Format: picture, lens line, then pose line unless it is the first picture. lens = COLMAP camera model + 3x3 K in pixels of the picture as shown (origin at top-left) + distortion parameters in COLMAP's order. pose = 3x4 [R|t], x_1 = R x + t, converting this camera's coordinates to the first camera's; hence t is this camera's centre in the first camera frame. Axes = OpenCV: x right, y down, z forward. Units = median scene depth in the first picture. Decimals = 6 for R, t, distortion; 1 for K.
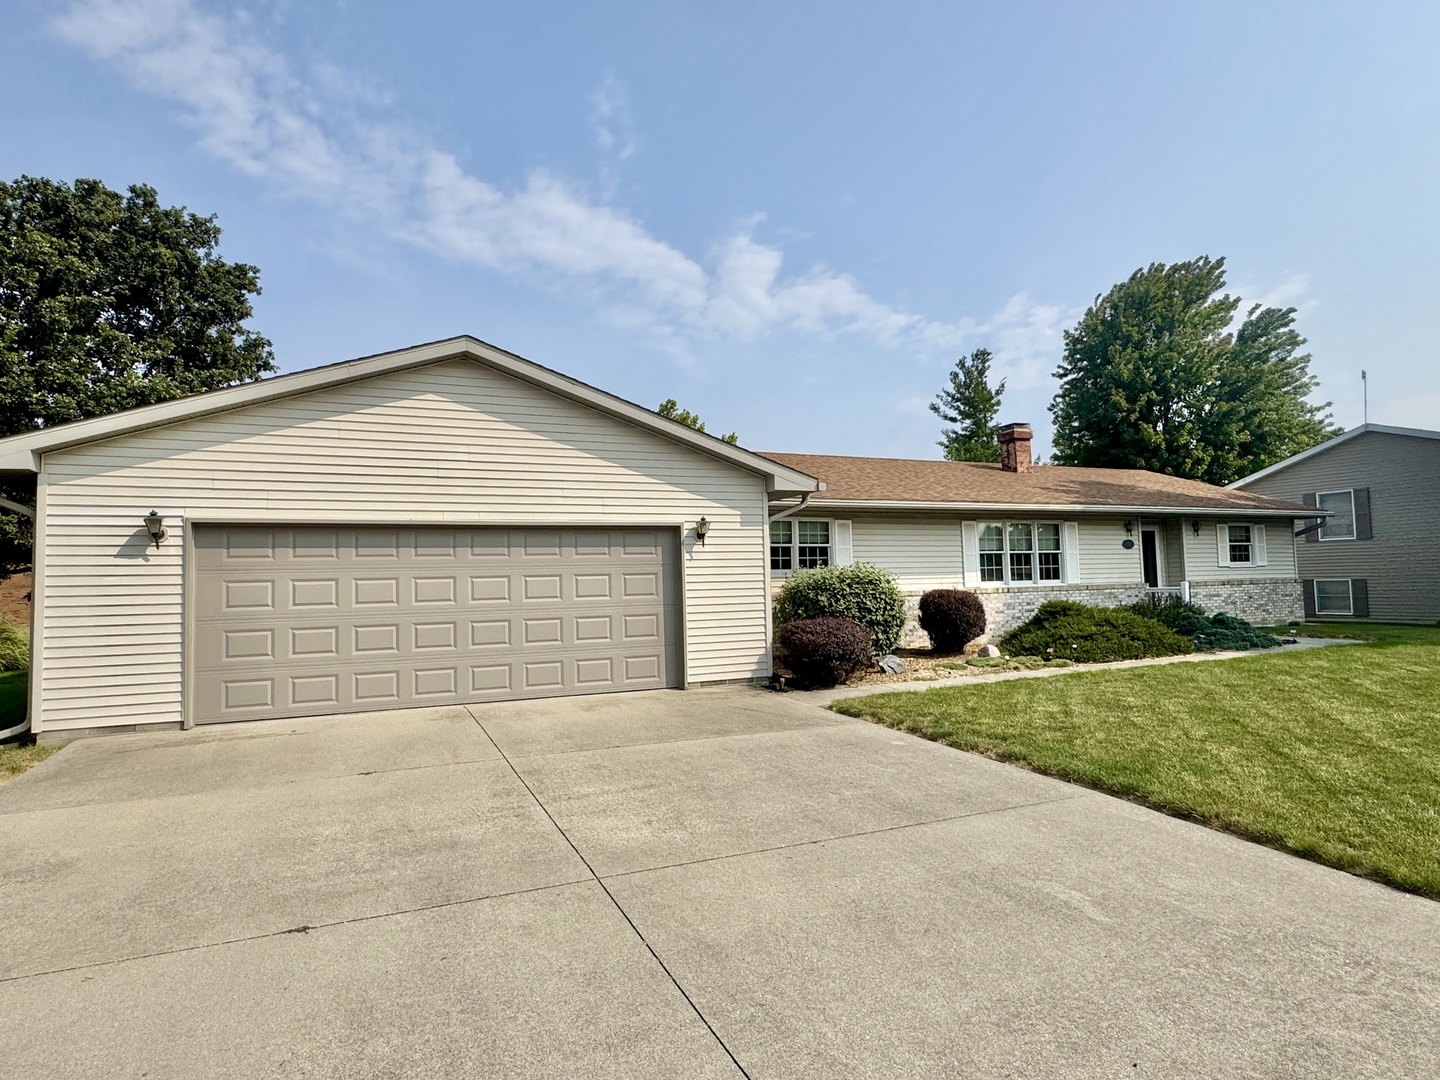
lens RADIAL K [[794.2, 0, 728.0], [0, 794.2, 528.3], [0, 0, 1]] dist [0.005587, 0.001889]
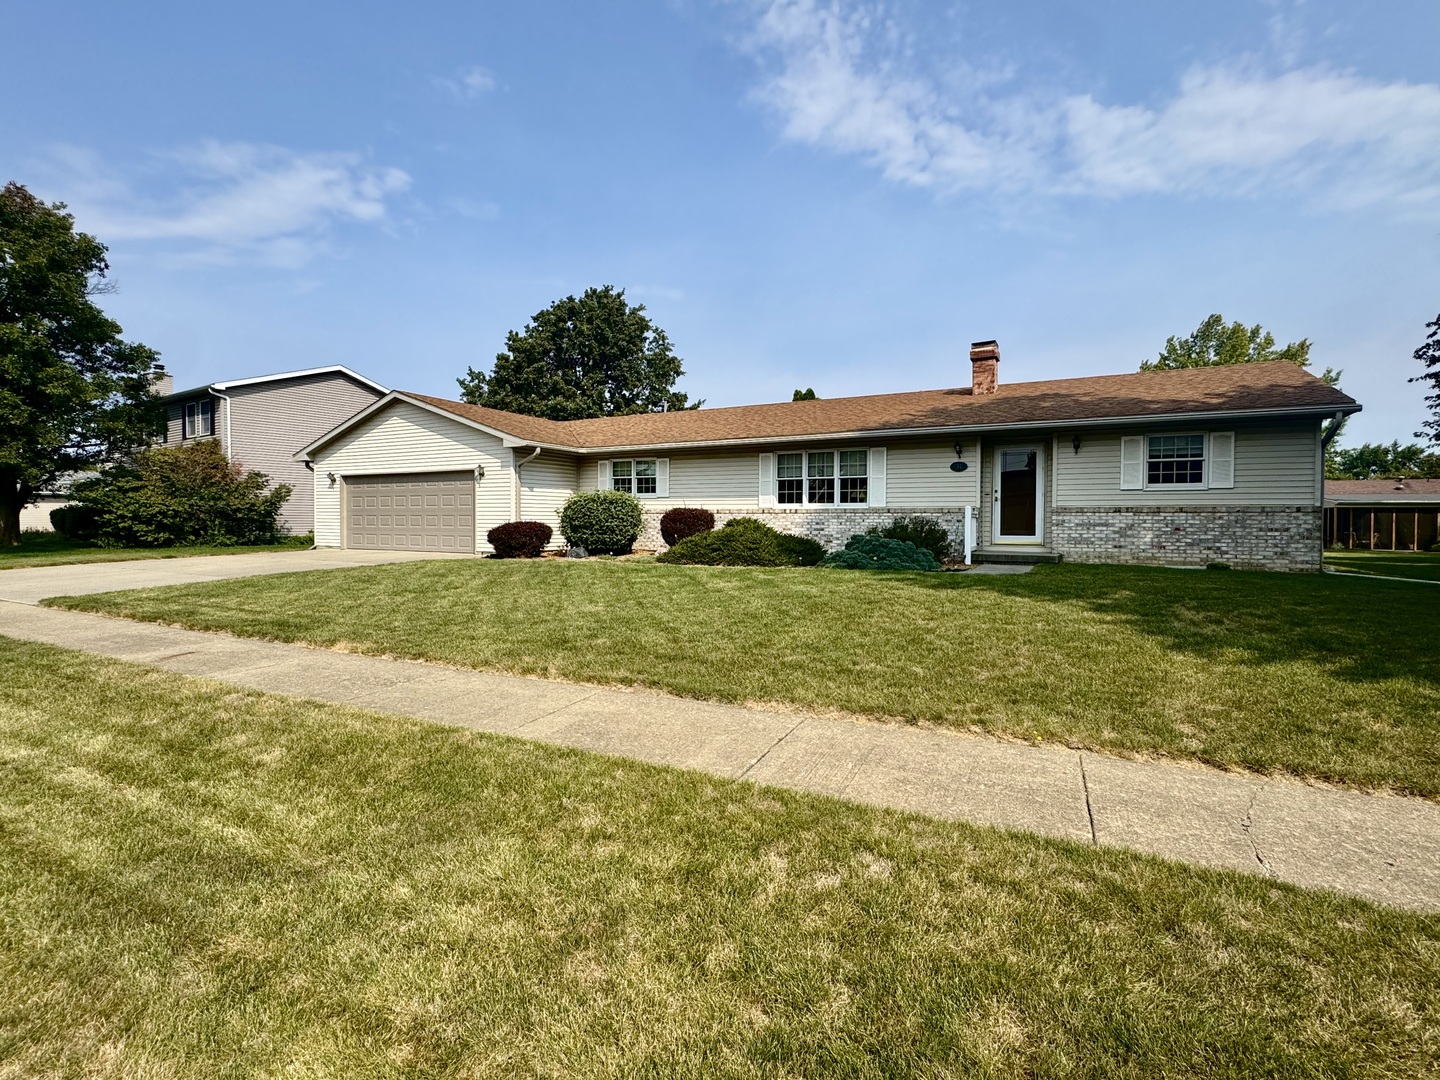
lens RADIAL K [[701.7, 0, 710.4], [0, 701.7, 549.8], [0, 0, 1]] dist [0.002162, 0.000699]
pose [[0.610226, 0.057379, -0.790147, 0.848016], [0.034709, 0.994480, 0.099022, 0.021455], [0.791467, -0.087851, 0.604866, 0.209689]]
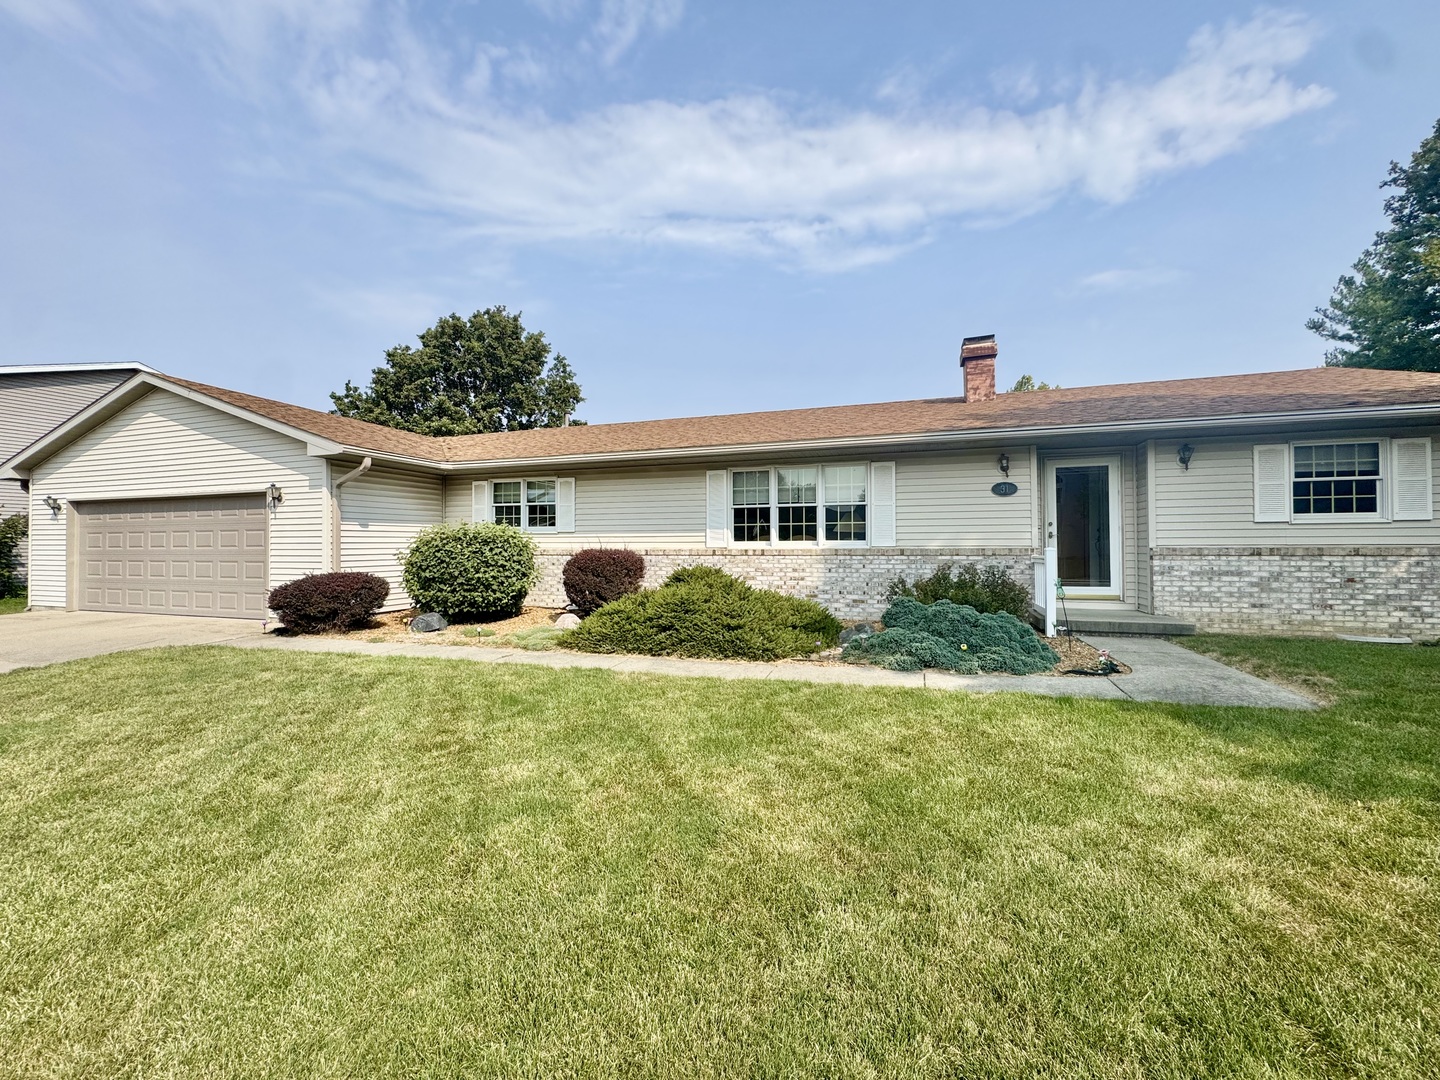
lens RADIAL K [[578.1, 0, 709.2], [0, 578.1, 534.4], [0, 0, 1]] dist [-0.001989, -0.000092]
pose [[0.745203, 0.009054, -0.666777, 0.548188], [0.033082, 0.998175, 0.050528, 0.021405], [0.666017, -0.059712, 0.743543, 0.404541]]
